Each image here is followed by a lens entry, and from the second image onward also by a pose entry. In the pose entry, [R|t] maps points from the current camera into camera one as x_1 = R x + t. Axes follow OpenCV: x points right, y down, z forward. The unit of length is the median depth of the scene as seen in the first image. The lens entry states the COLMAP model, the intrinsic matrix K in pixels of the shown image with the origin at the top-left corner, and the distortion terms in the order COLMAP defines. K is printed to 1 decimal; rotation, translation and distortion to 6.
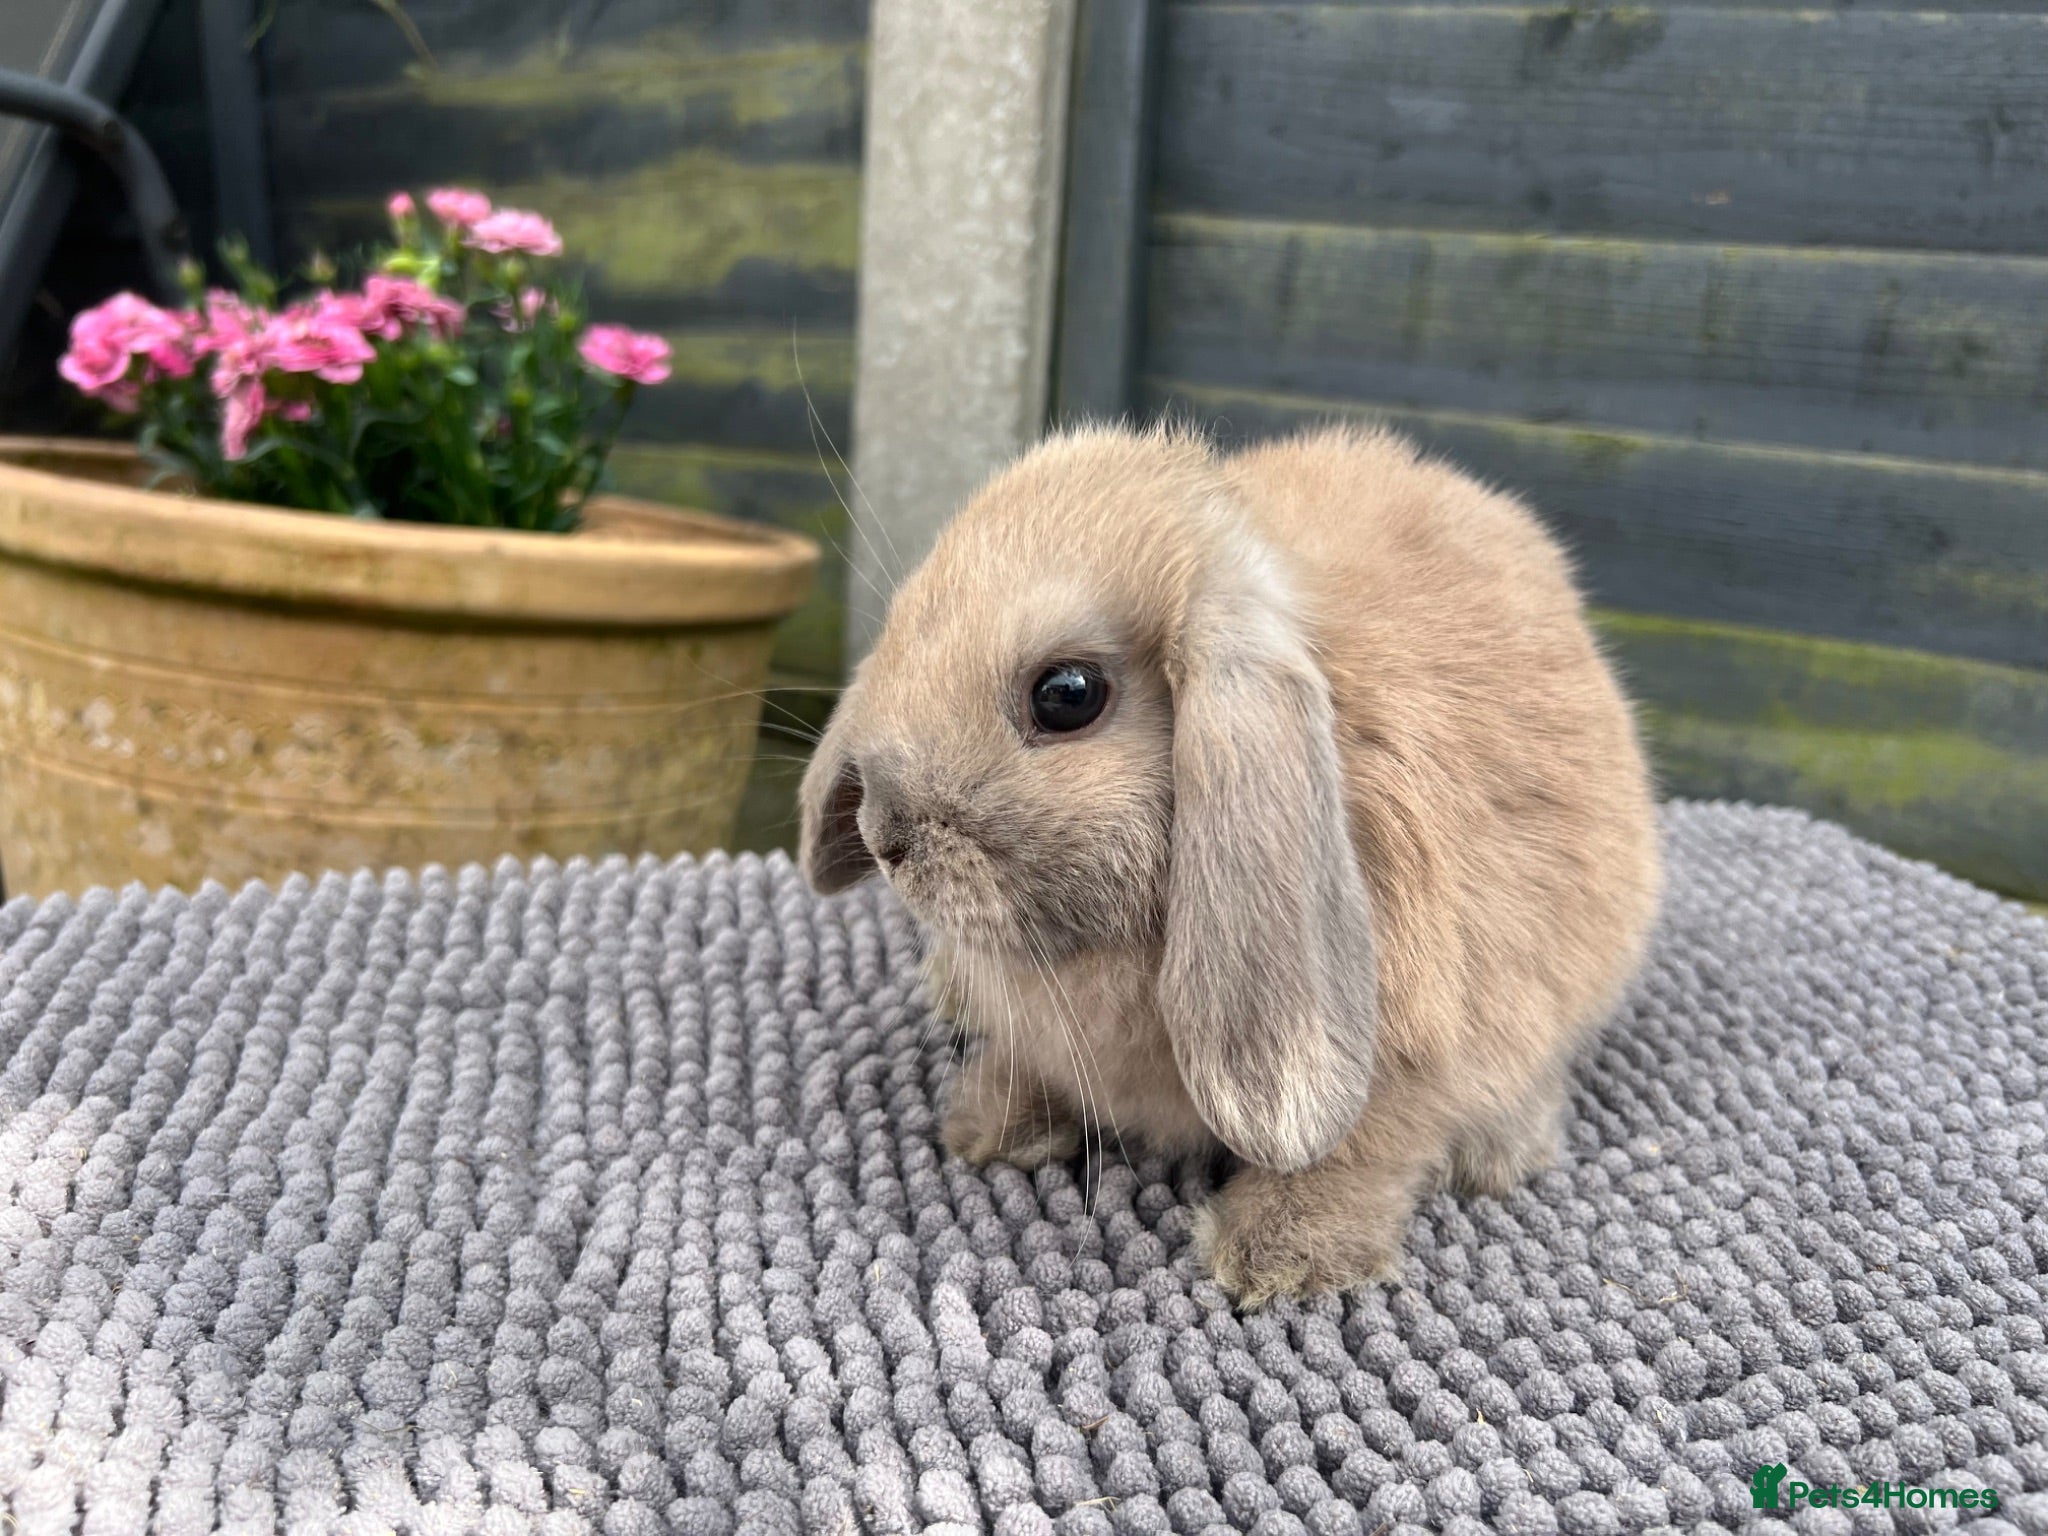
lens RADIAL K [[1775.2, 0, 1024.7], [0, 1775.2, 990.8], [0, 0, 1]] dist [-0.014987, -0.006892]
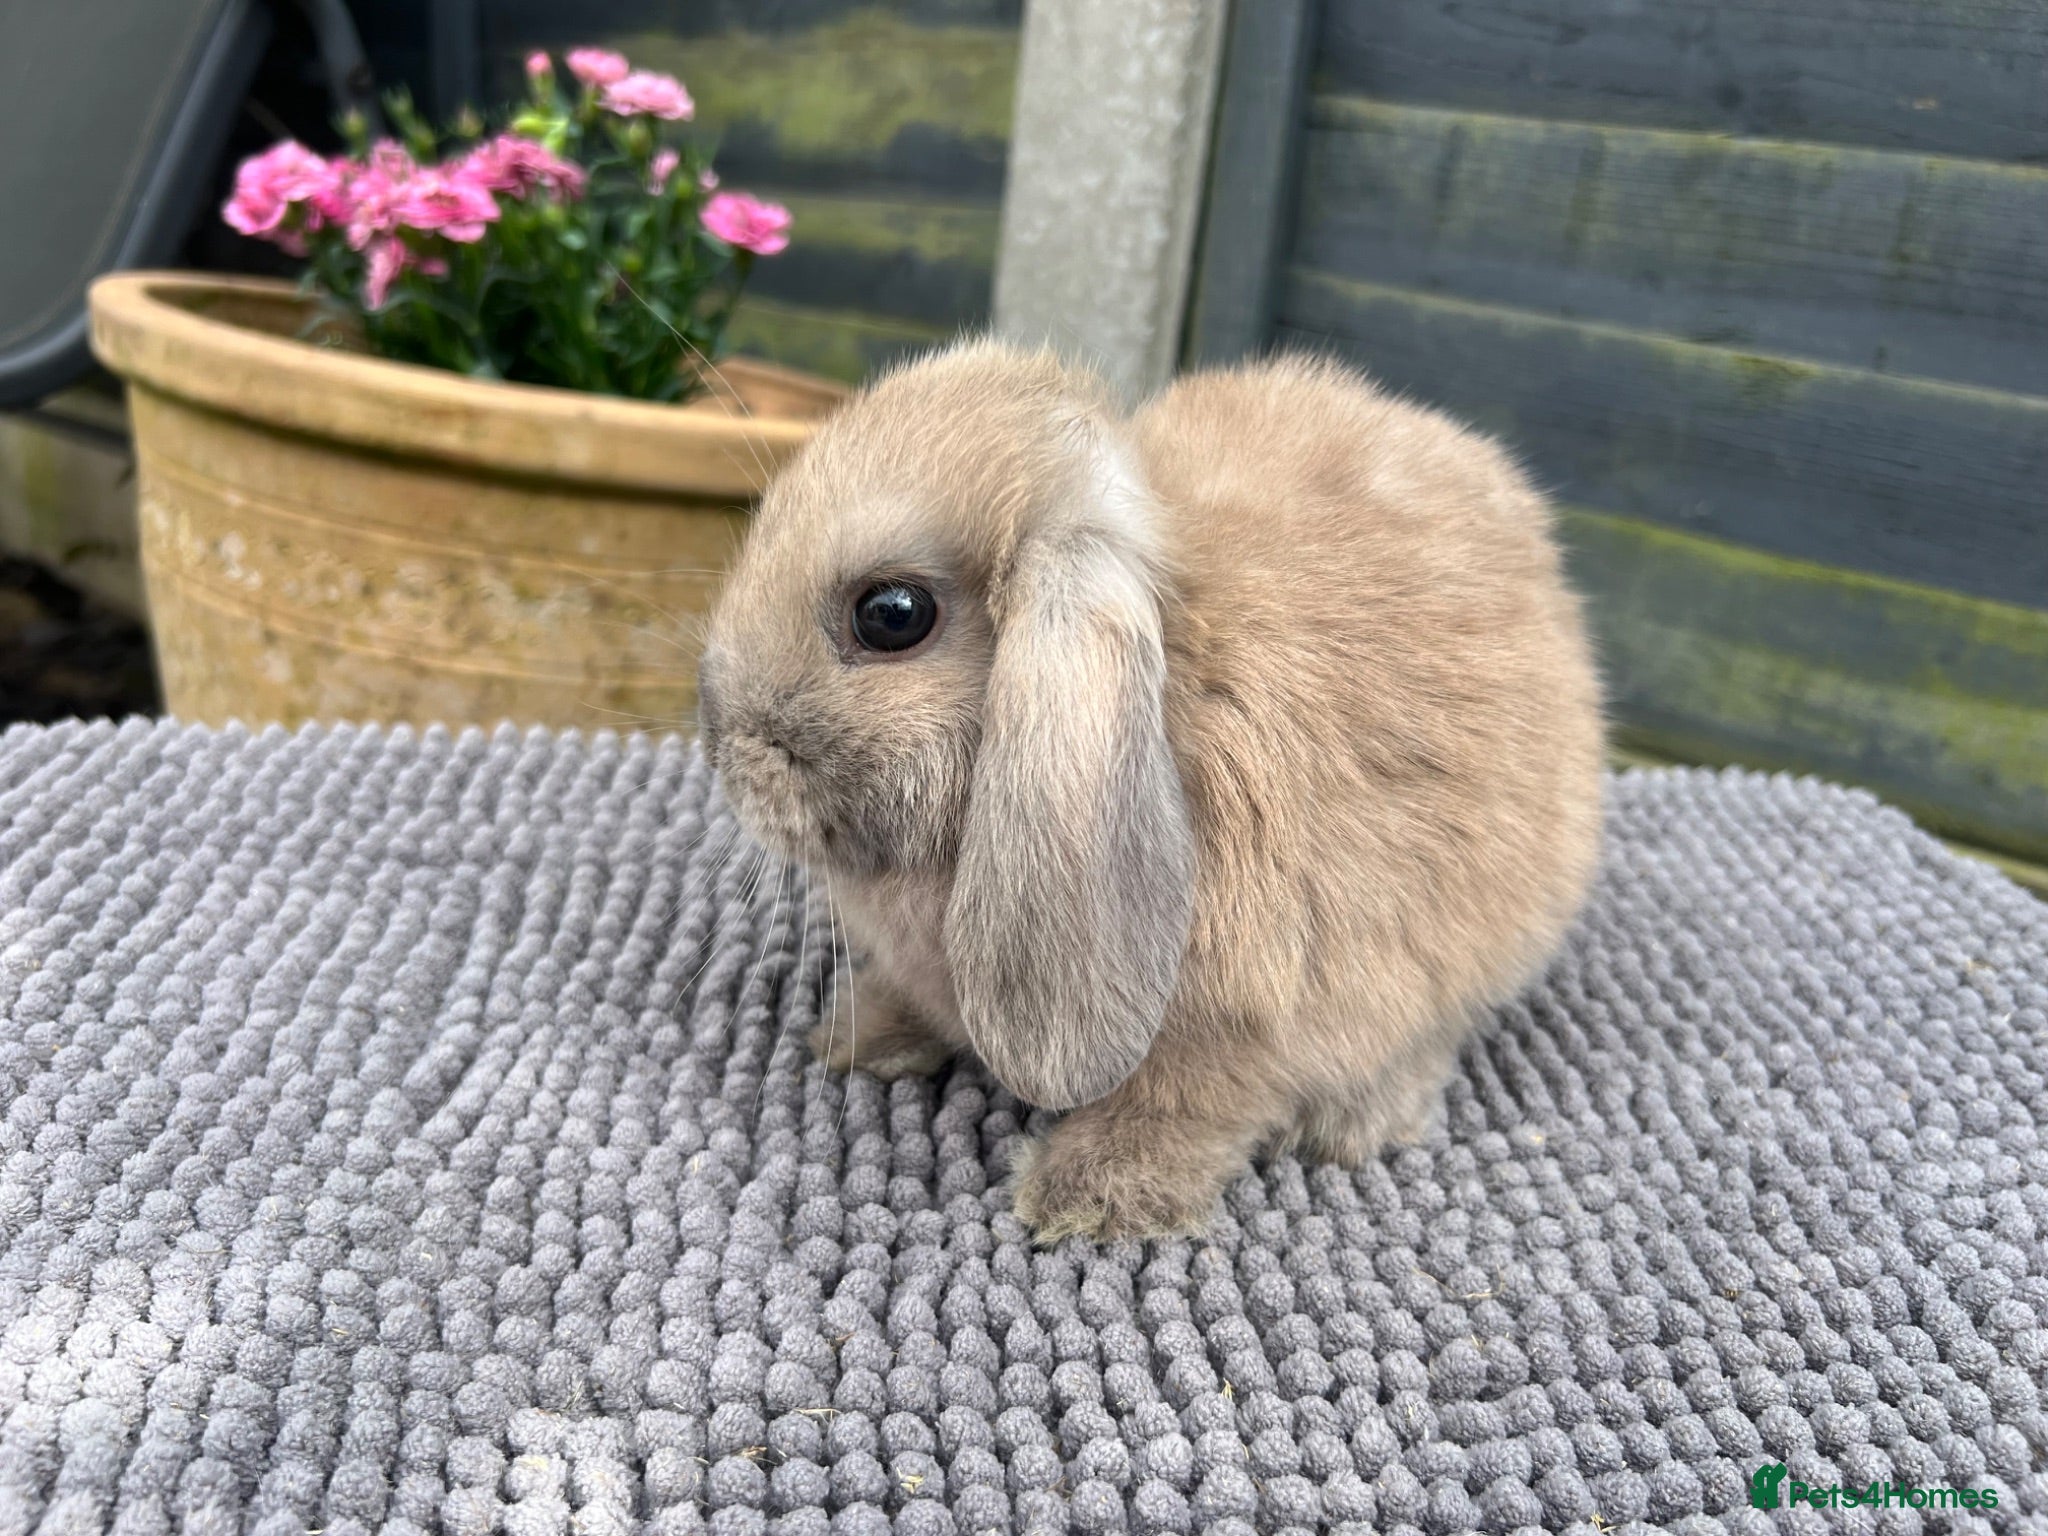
lens RADIAL K [[1775.2, 0, 1024.7], [0, 1775.2, 990.8], [0, 0, 1]] dist [-0.014987, -0.006892]
pose [[0.981096, 0.114076, -0.156324, 0.210593], [-0.101909, 0.991260, 0.083774, -0.040471], [0.164514, -0.066259, 0.984147, 0.007666]]
